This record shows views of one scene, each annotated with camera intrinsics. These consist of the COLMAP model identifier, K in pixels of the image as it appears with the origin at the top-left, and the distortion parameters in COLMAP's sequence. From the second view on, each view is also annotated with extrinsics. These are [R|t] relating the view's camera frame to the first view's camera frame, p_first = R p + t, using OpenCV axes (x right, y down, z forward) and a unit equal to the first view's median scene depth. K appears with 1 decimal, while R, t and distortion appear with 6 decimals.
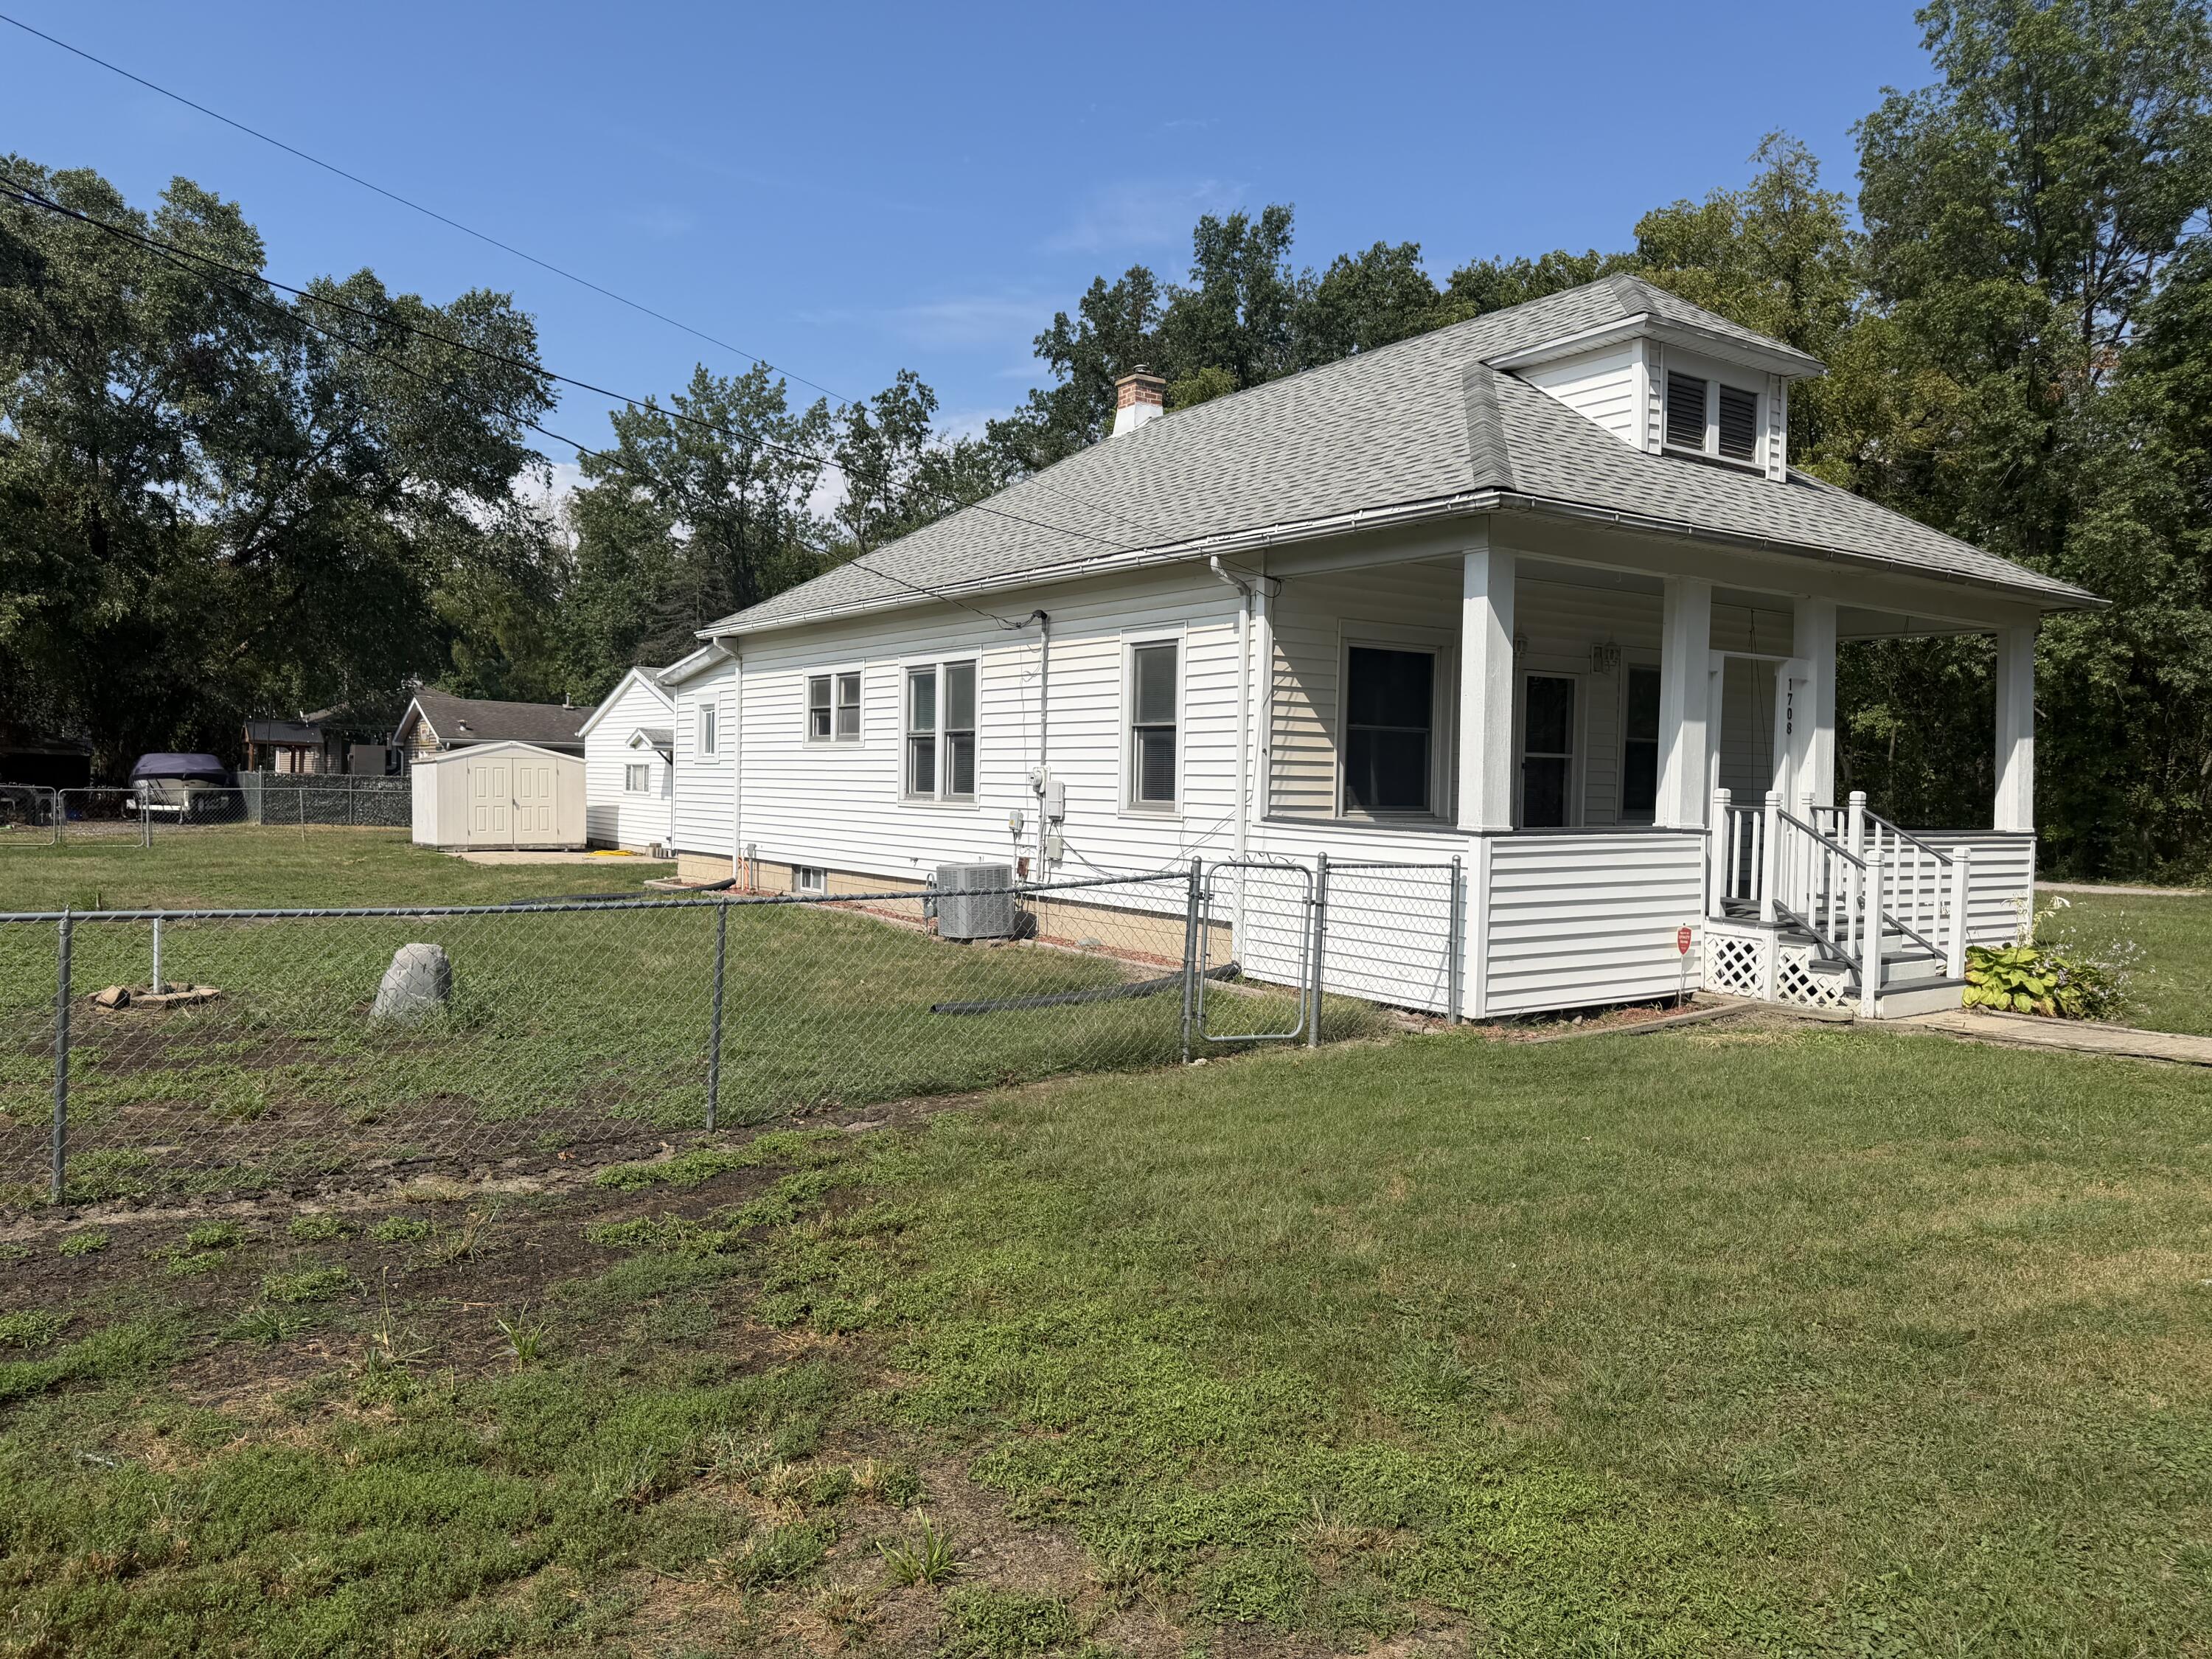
lens RADIAL K [[1583.3, 0, 1106.0], [0, 1583.3, 829.5], [0, 0, 1]] dist [0.027619, -0.003211]
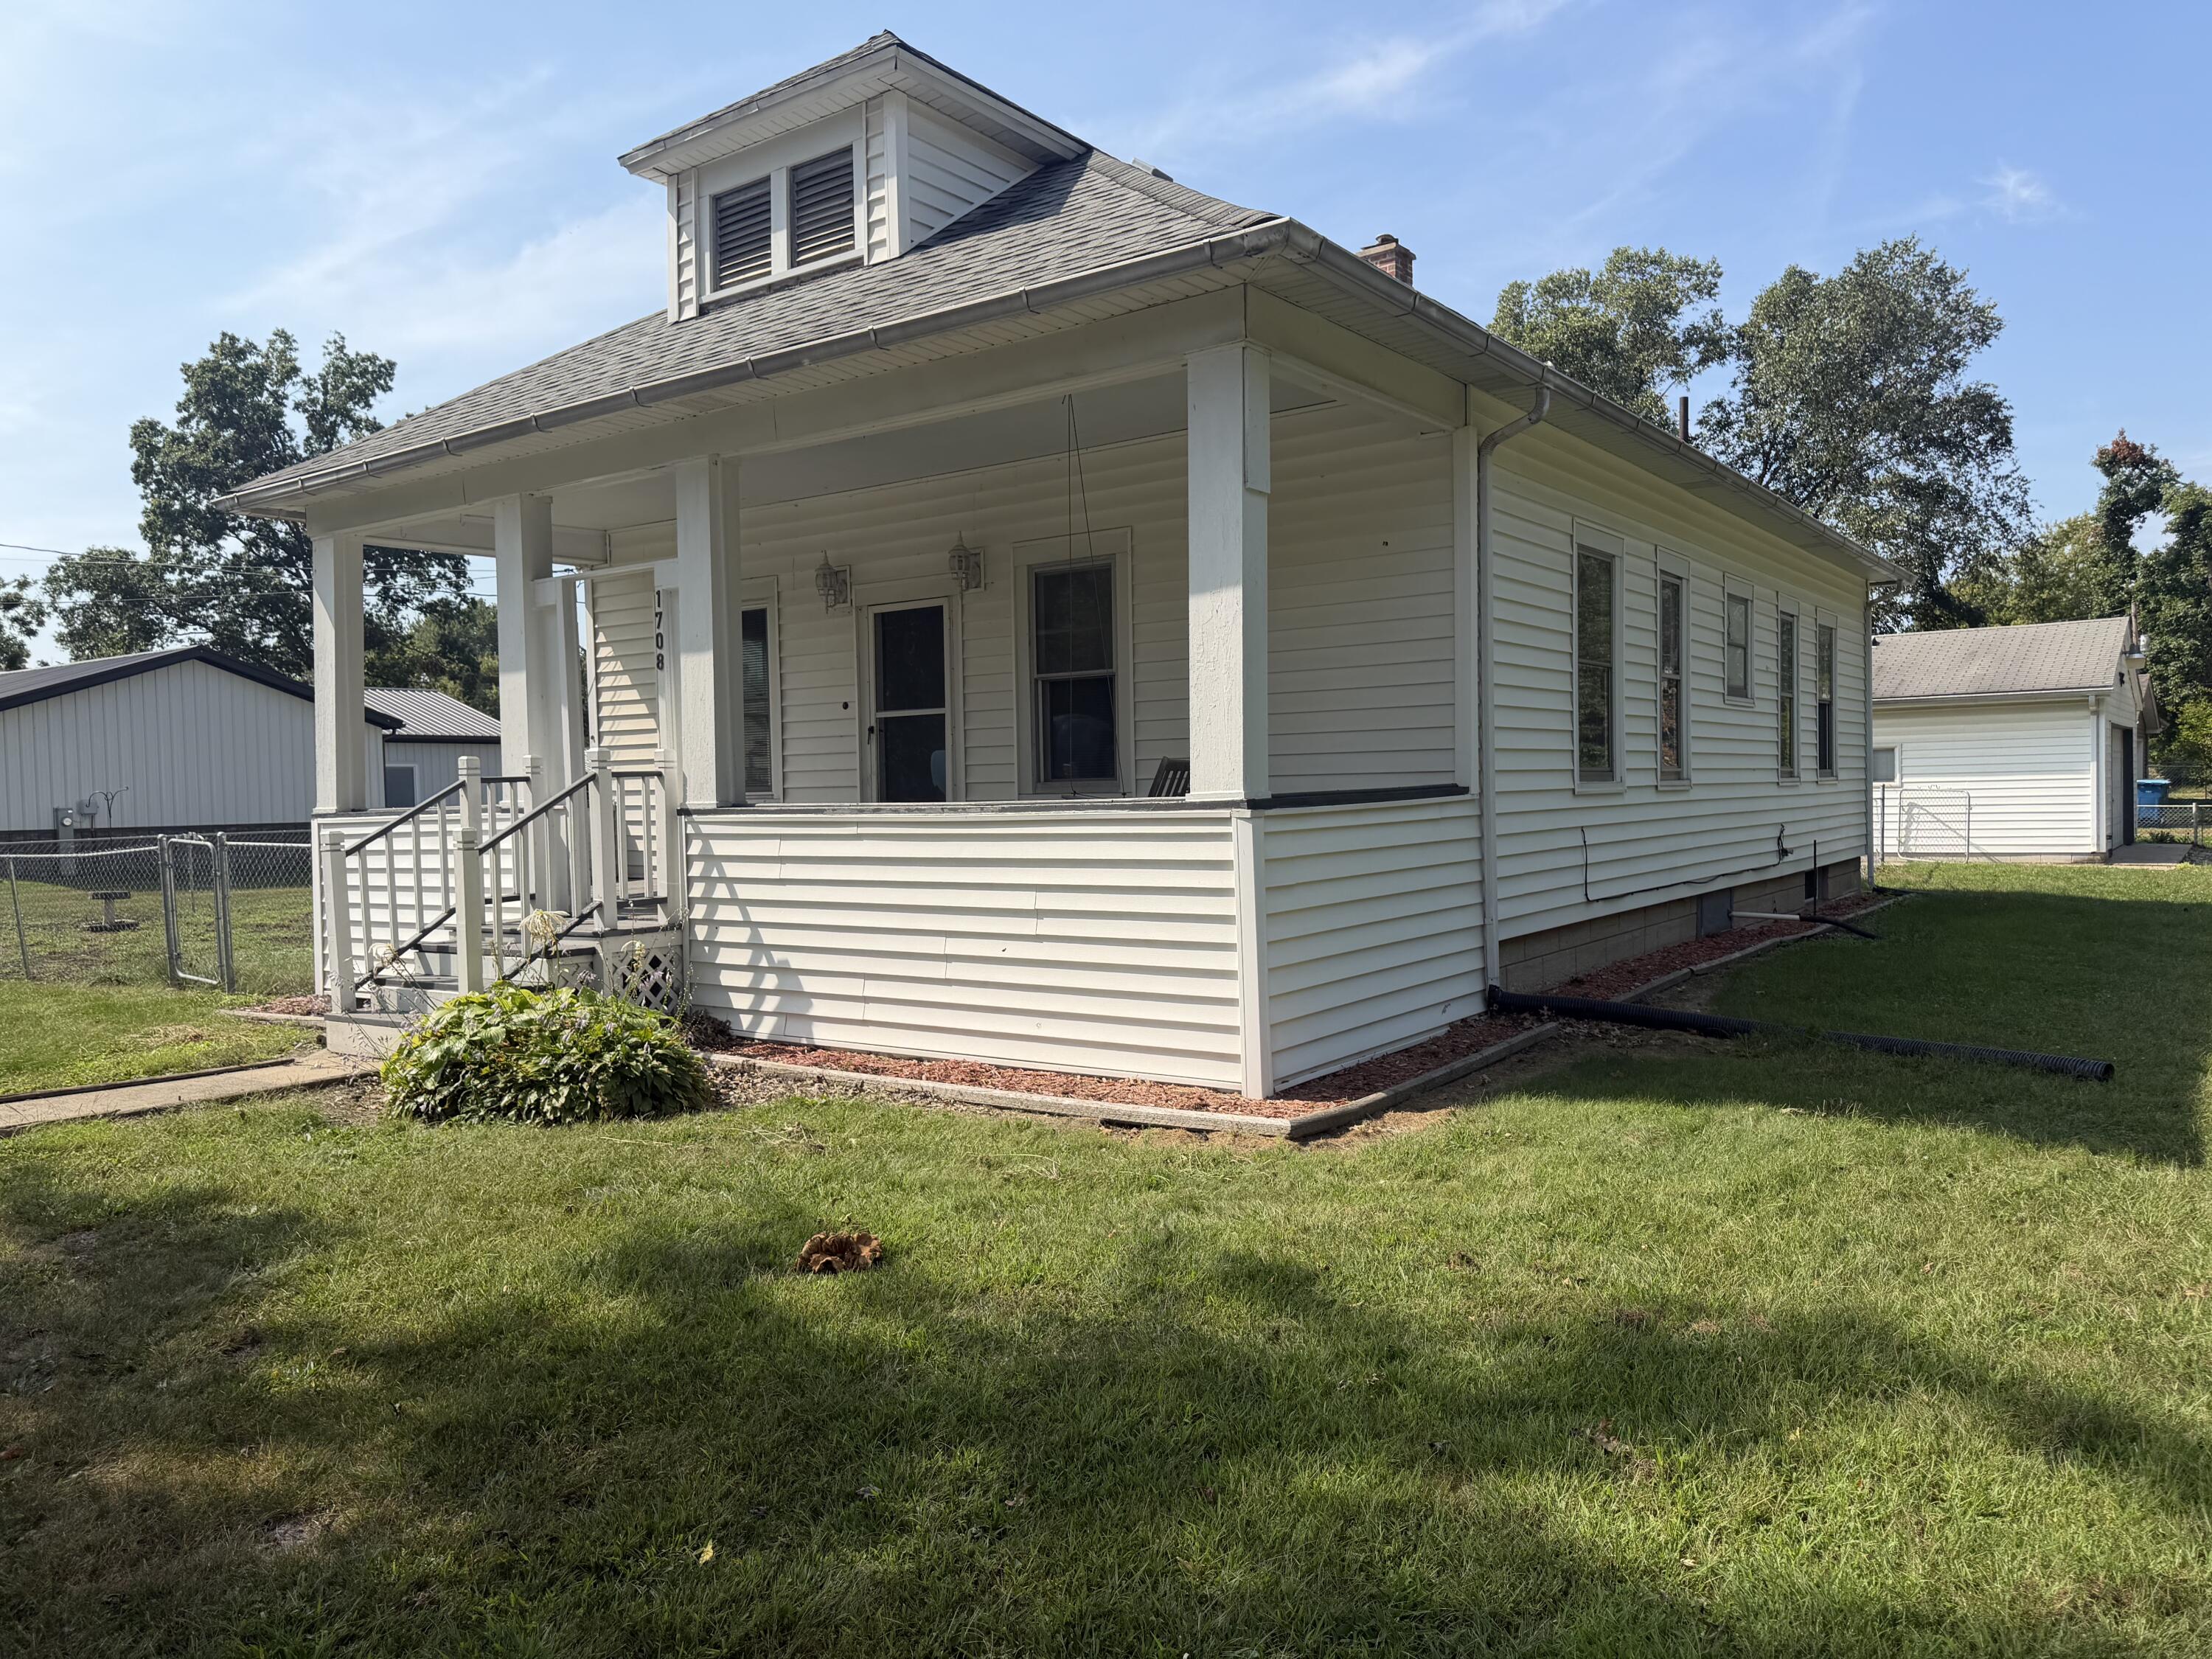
lens RADIAL K [[1583.3, 0, 1106.0], [0, 1583.3, 829.5], [0, 0, 1]] dist [0.027619, -0.003211]
pose [[0.301907, -0.003287, -0.953332, 1.101445], [-0.002908, 0.999986, -0.004368, 0.013610], [0.953333, 0.004091, 0.301894, 0.929101]]
